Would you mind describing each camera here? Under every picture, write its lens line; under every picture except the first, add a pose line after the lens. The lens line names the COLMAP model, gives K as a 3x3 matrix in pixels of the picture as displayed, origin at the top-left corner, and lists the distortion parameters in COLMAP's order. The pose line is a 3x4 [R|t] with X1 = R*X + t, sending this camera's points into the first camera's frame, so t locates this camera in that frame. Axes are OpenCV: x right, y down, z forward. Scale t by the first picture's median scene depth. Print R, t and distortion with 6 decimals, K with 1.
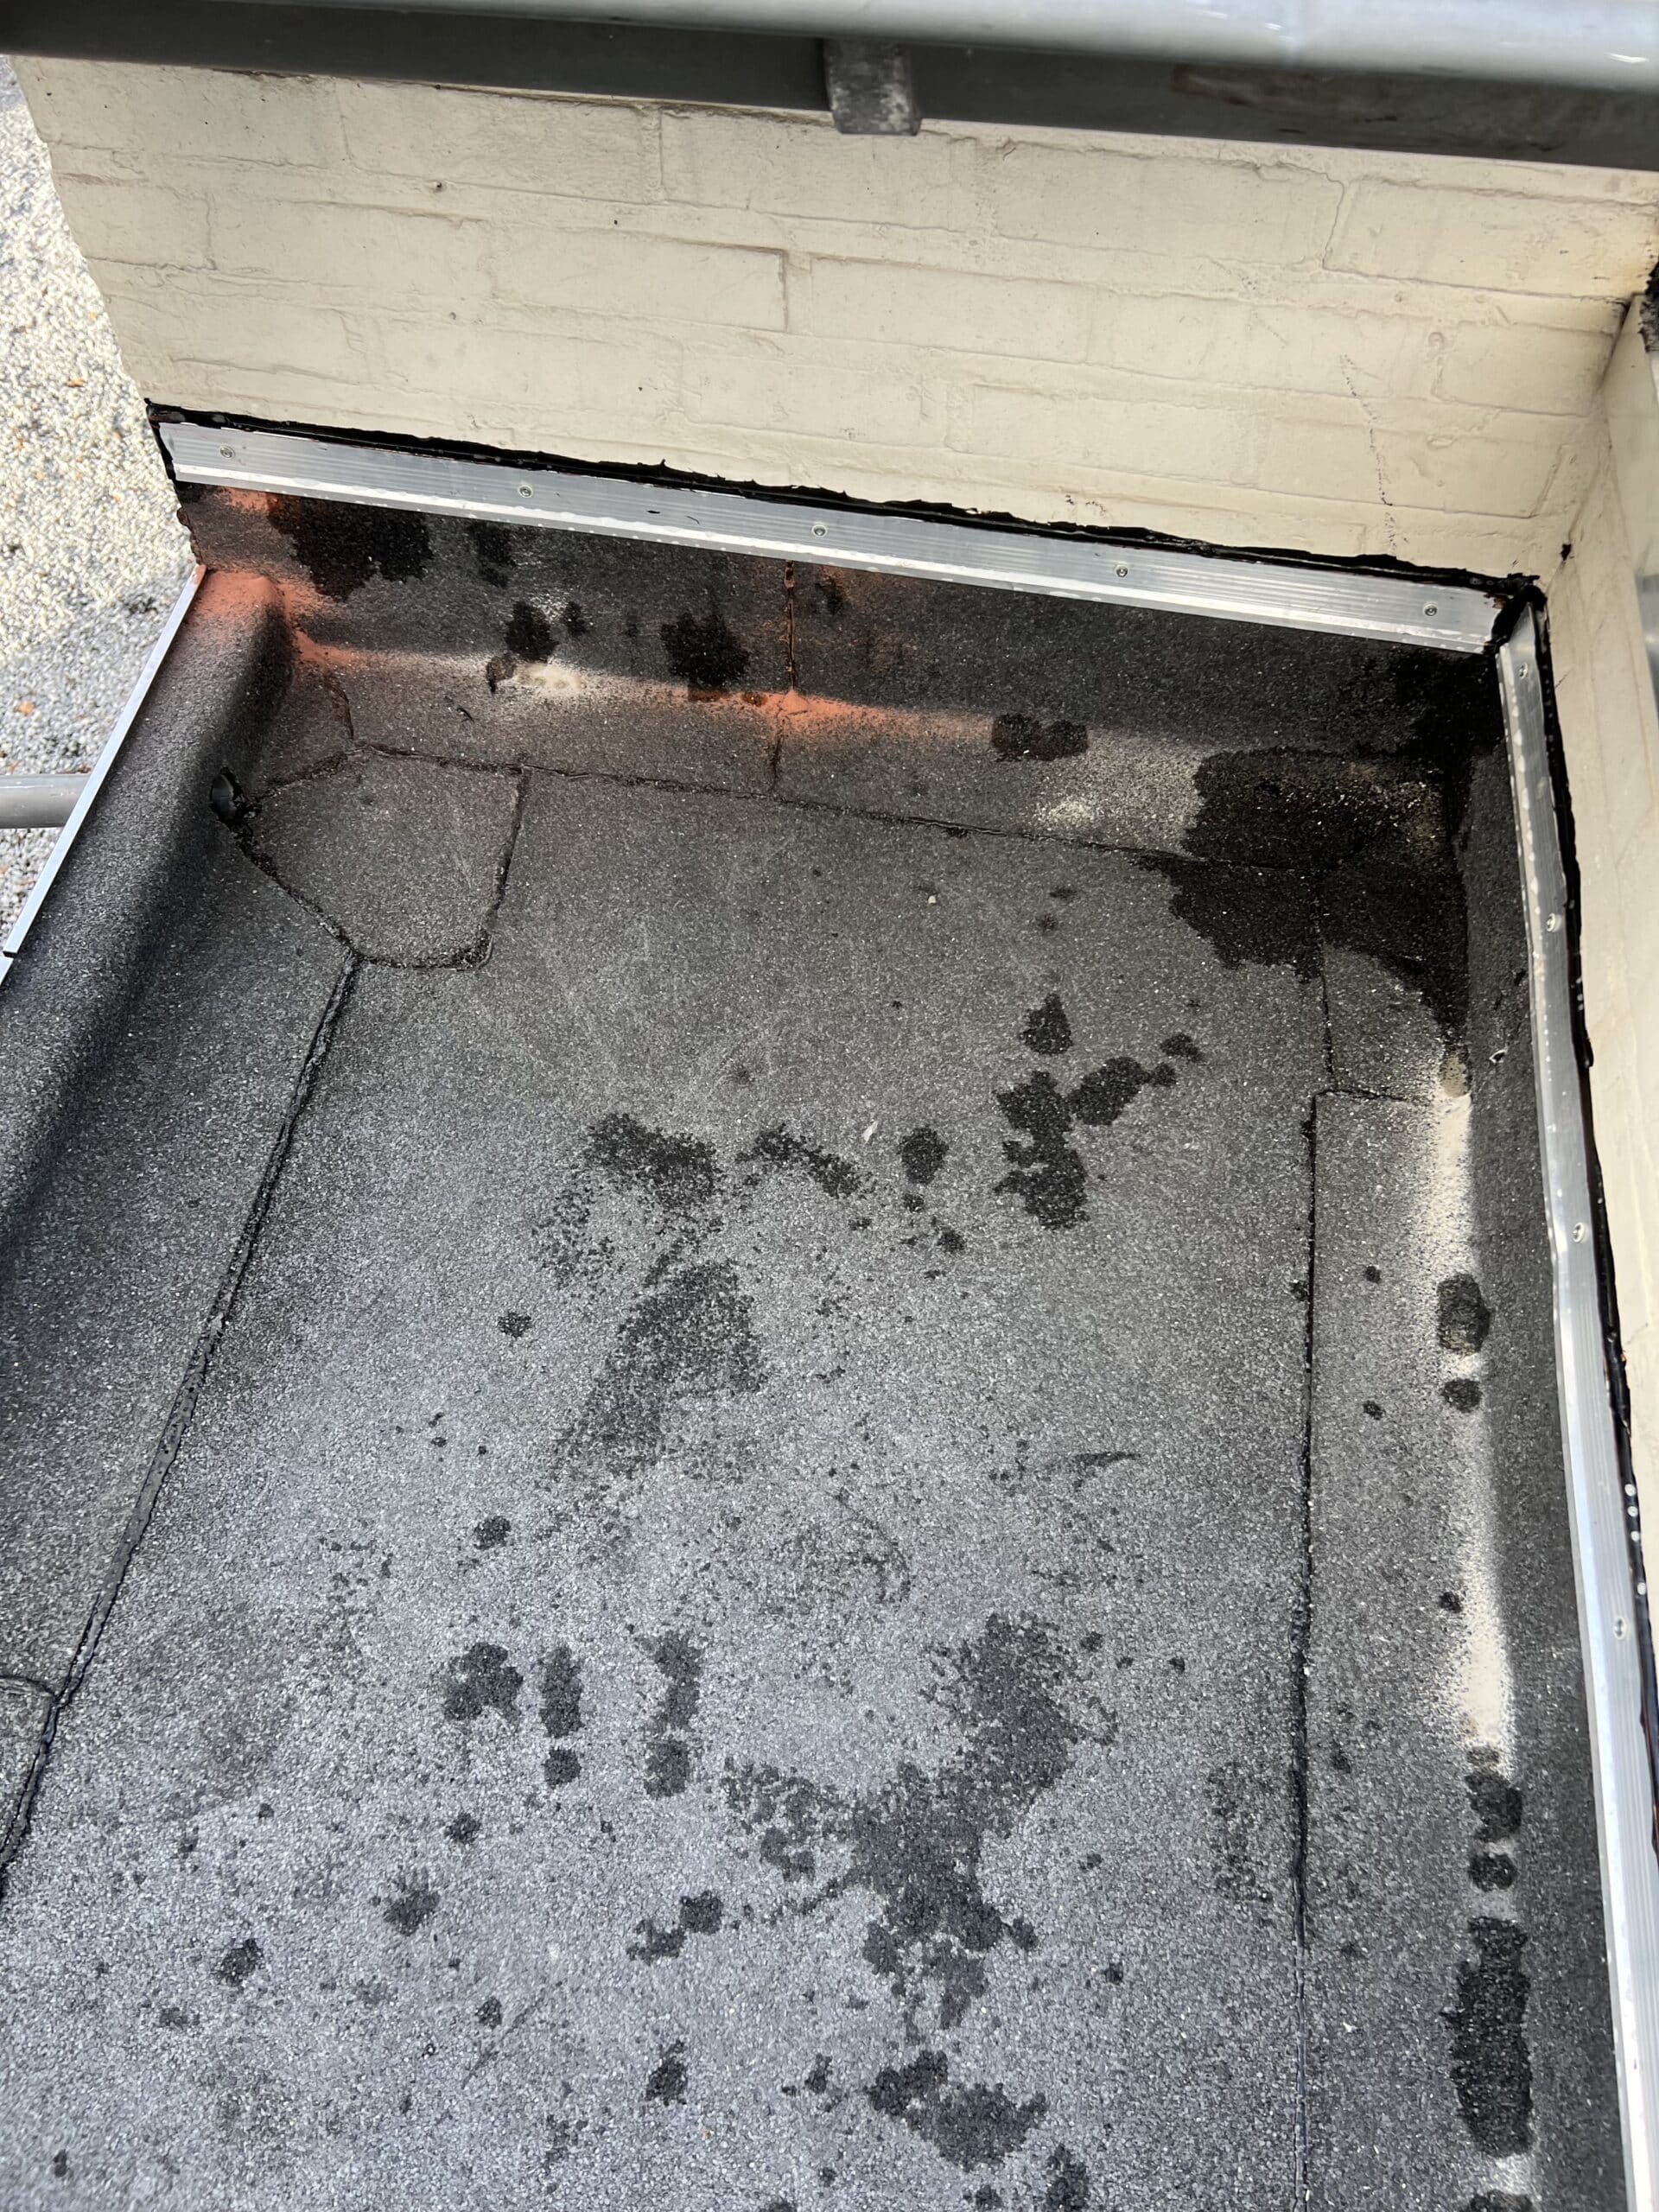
lens RADIAL K [[1694.9, 0, 833.6], [0, 1694.9, 1154.1], [0, 0, 1]] dist [0.015614, -0.008148]
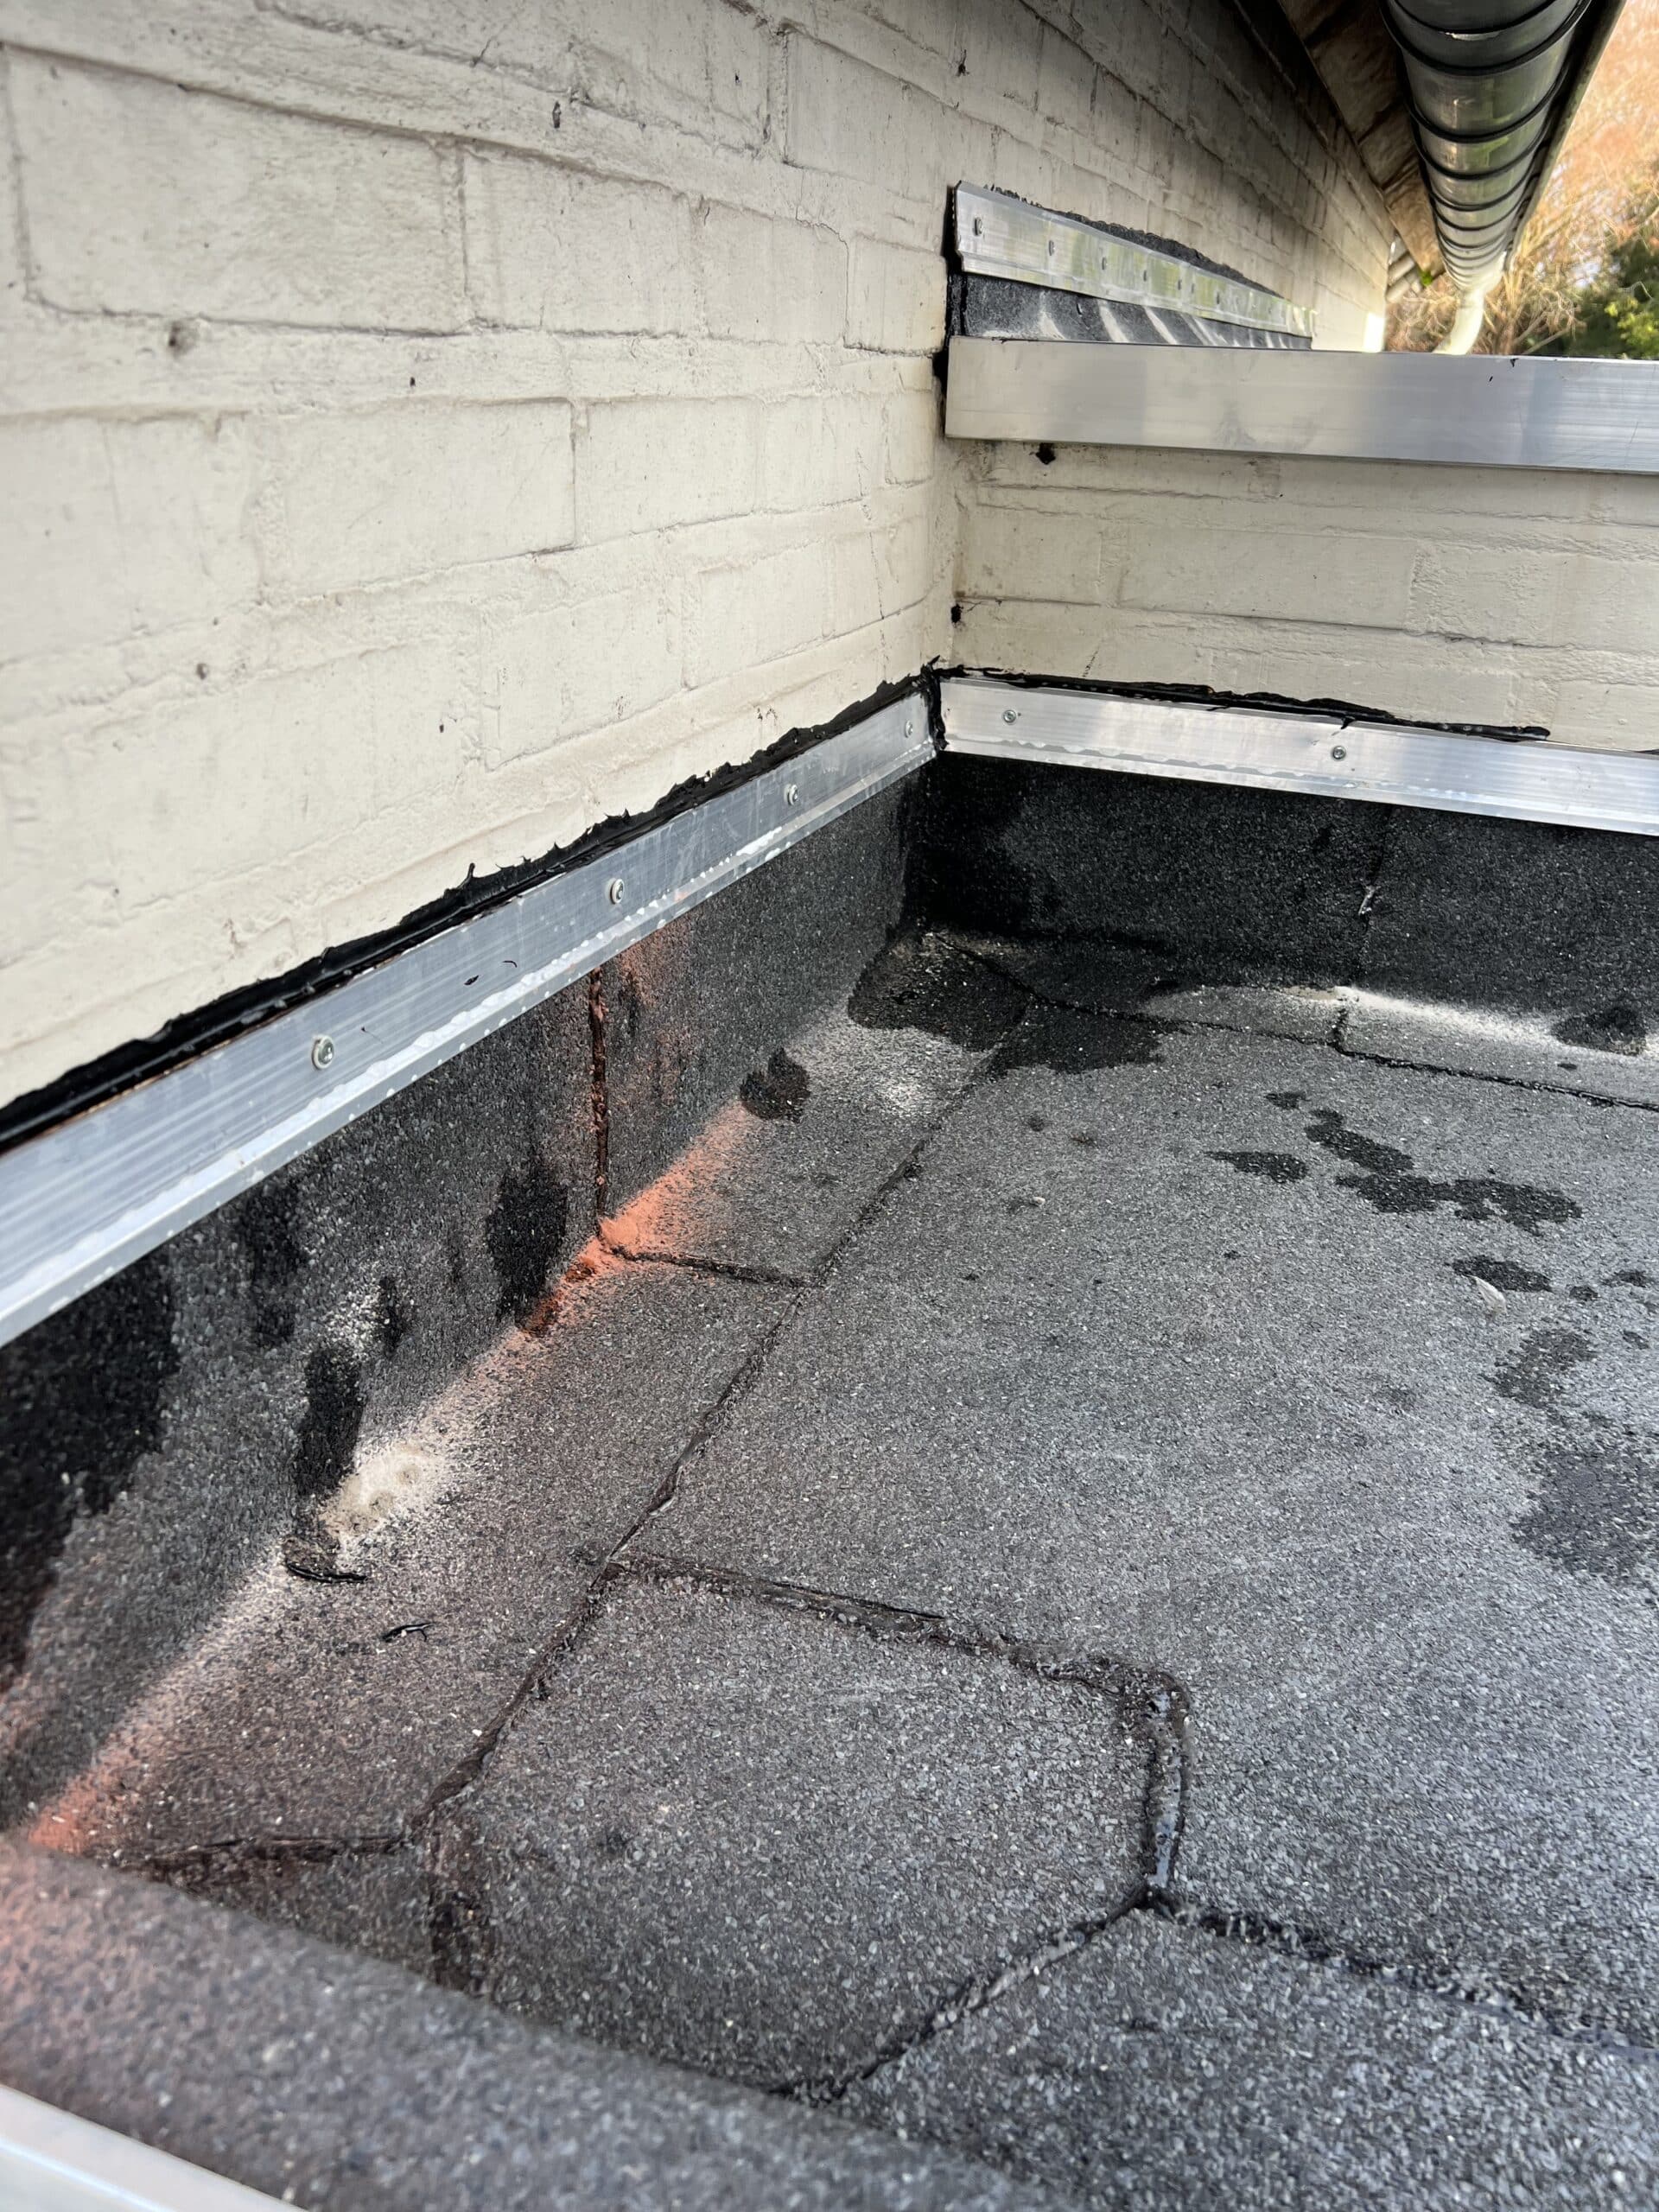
lens RADIAL K [[1690.1, 0, 829.1], [0, 1690.1, 1097.7], [0, 0, 1]] dist [0.061495, -0.071797]
pose [[0.182060, -0.402625, 0.897077, -0.583723], [0.821498, 0.563650, 0.086255, -0.319484], [-0.540366, 0.721243, 0.433374, 0.757589]]
